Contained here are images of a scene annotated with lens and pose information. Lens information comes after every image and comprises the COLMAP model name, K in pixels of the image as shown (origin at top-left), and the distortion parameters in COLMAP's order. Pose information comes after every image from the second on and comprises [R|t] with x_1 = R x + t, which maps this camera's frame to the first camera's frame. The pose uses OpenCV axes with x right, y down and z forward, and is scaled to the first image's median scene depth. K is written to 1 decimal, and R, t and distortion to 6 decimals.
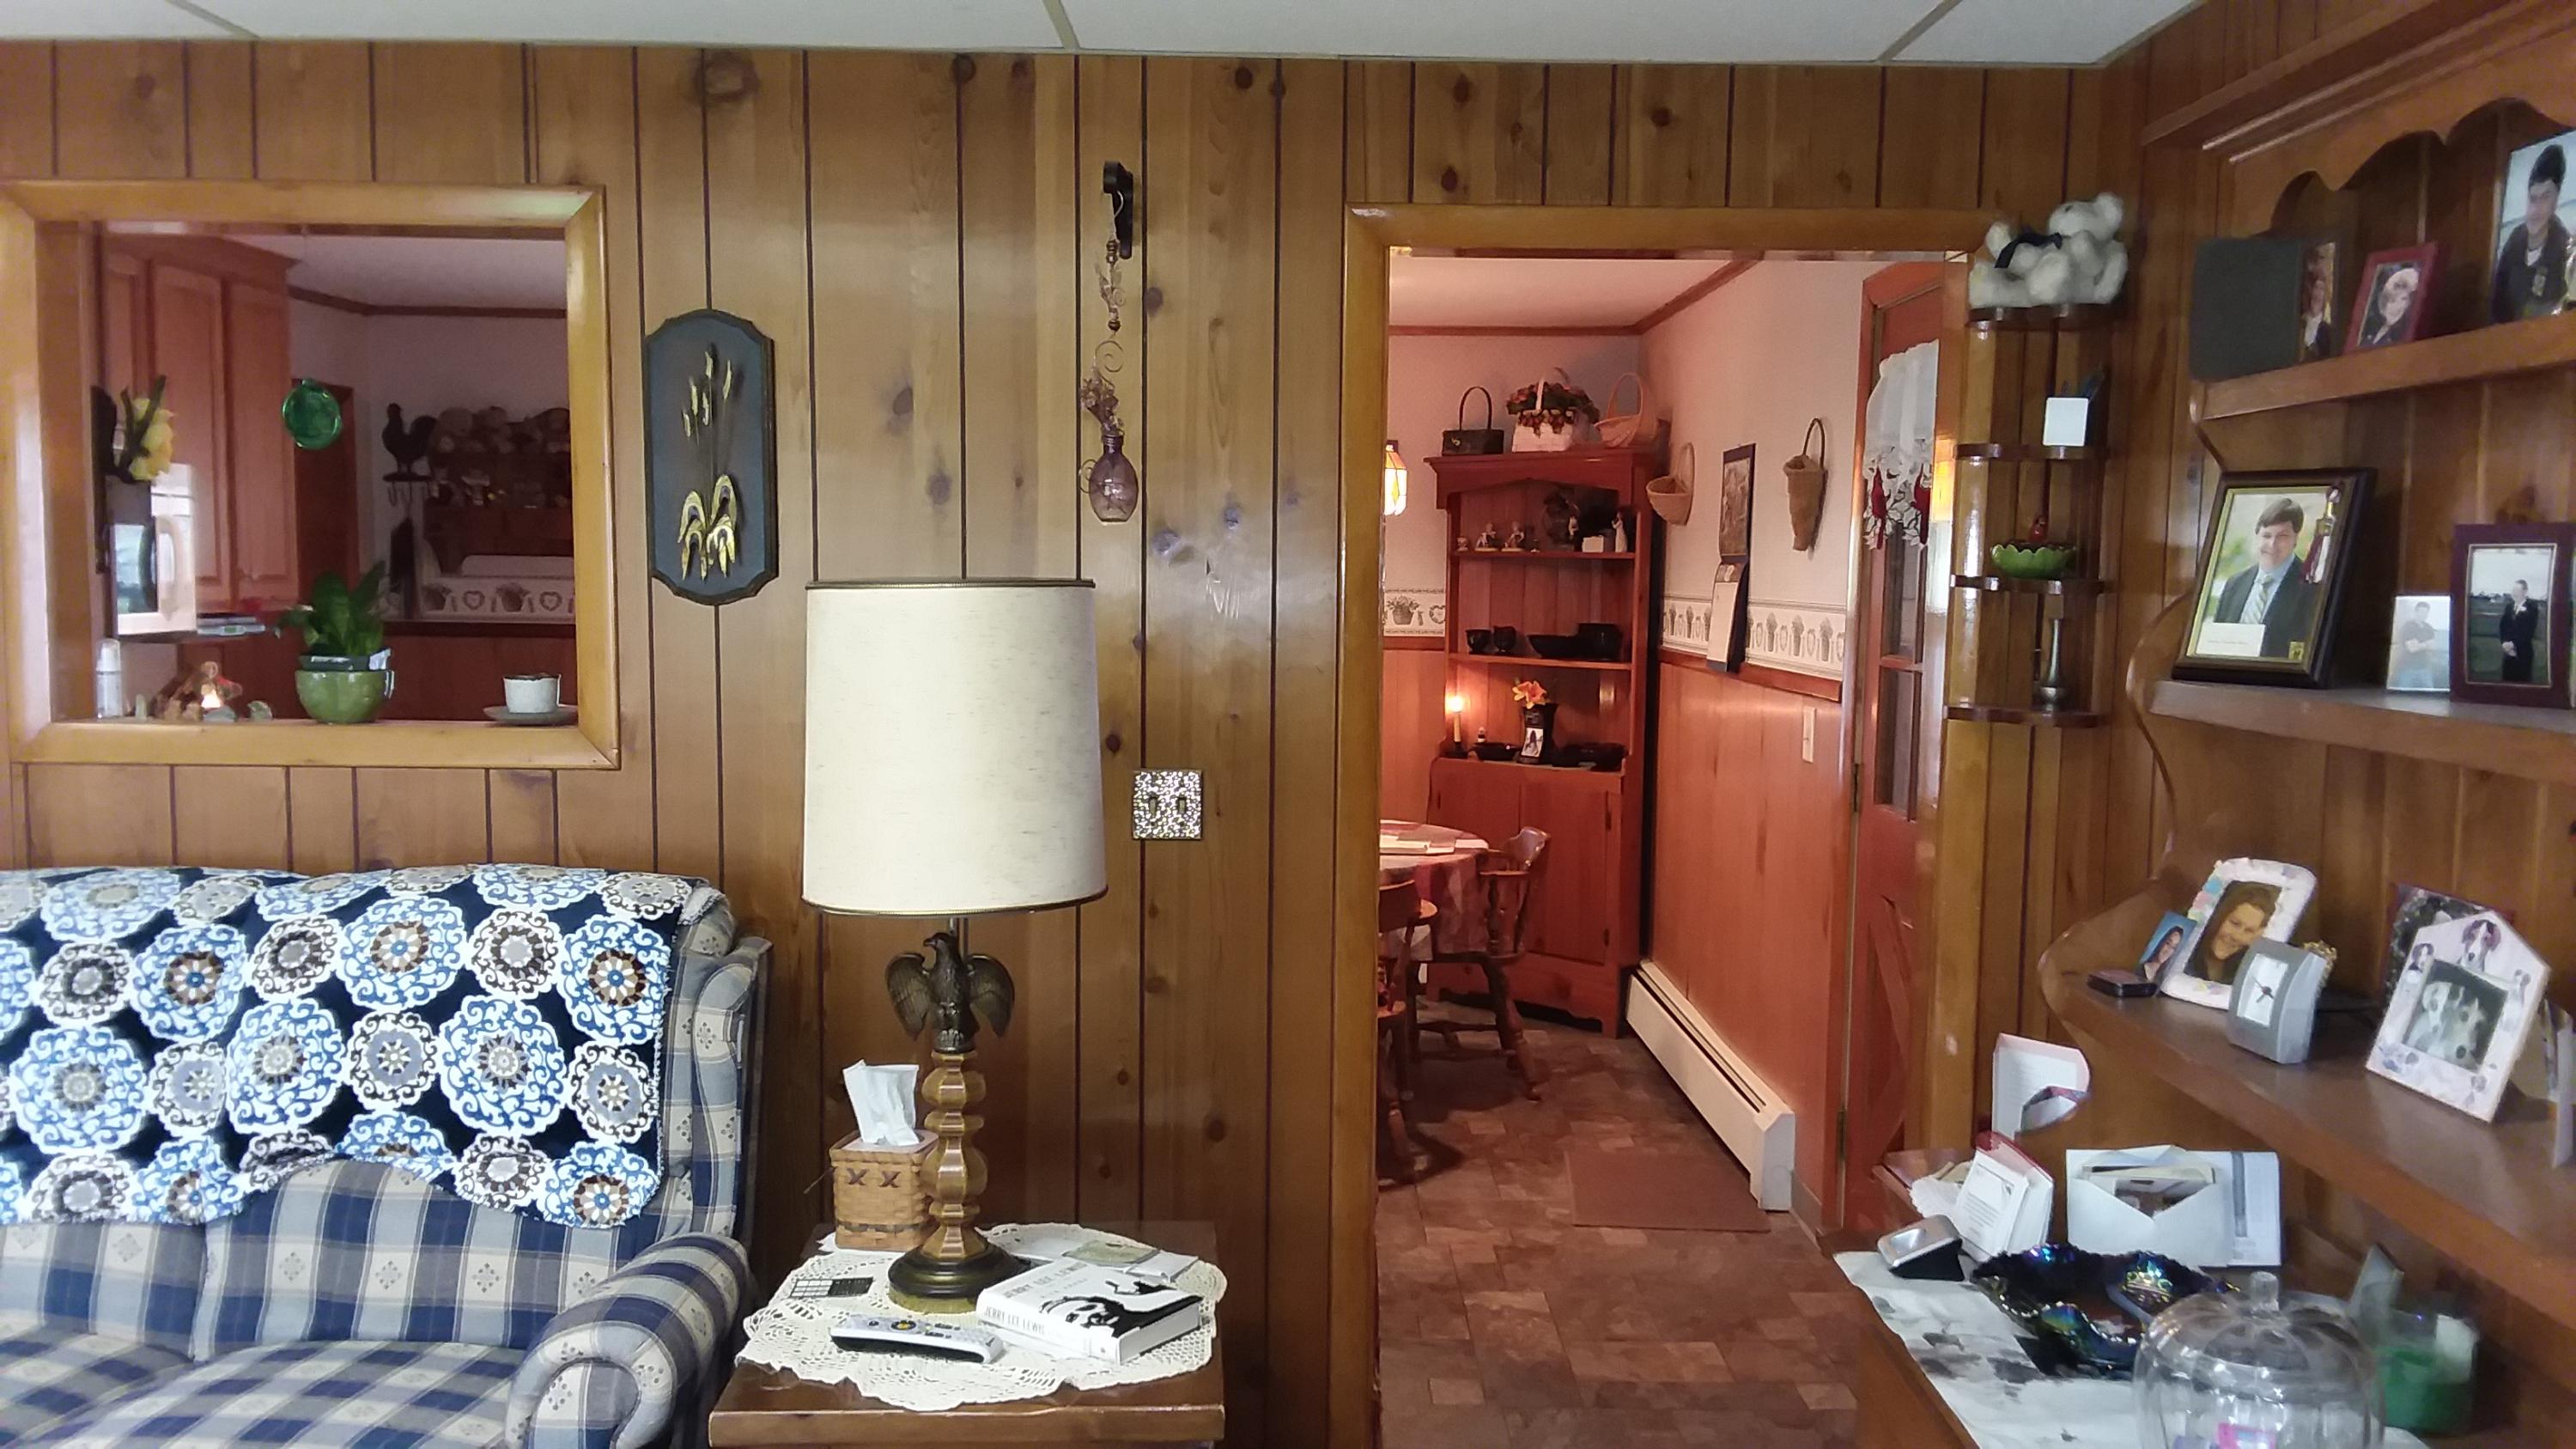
lens RADIAL K [[1960.6, 0, 1286.2], [0, 1960.6, 715.4], [0, 0, 1]] dist [0.001287, -0.005988]
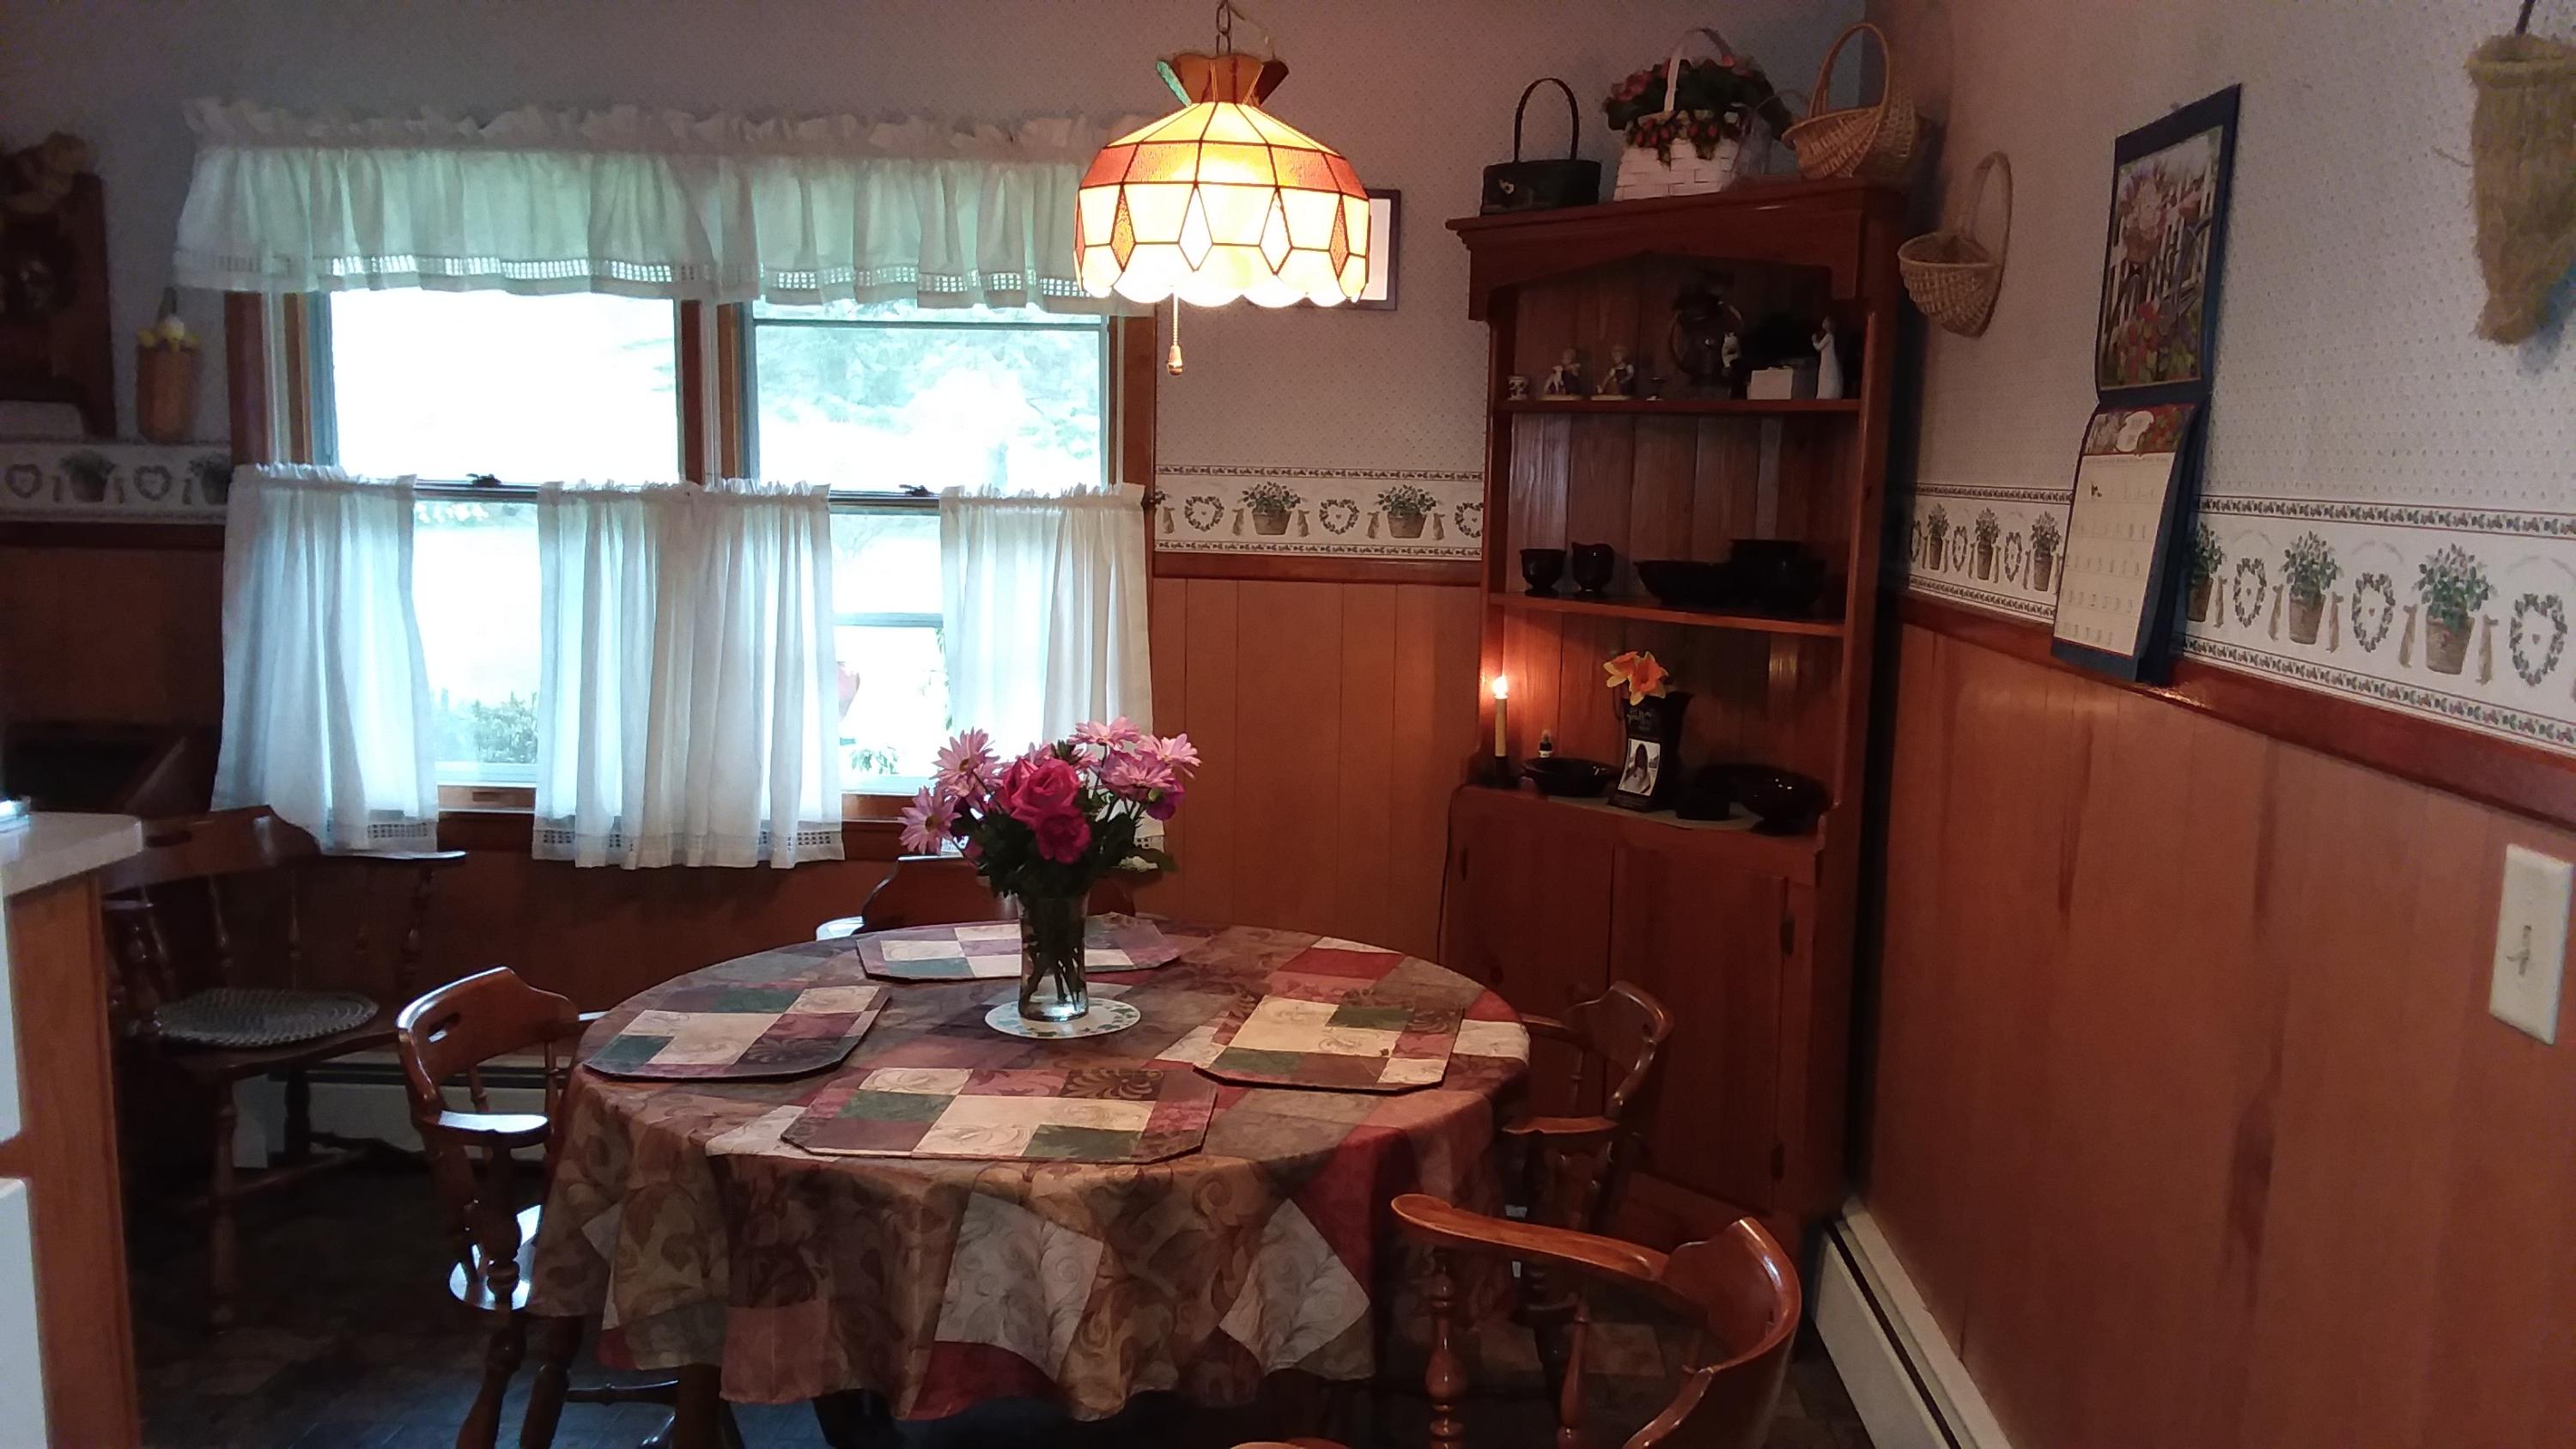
lens RADIAL K [[1960.6, 0, 1286.9], [0, 1960.6, 746.9], [0, 0, 1]] dist [0.001287, -0.005988]
pose [[0.998209, 0.016936, -0.057376, 0.062316], [-0.012945, 0.997518, 0.069215, -0.027255], [0.058406, -0.068348, 0.995950, 0.480262]]
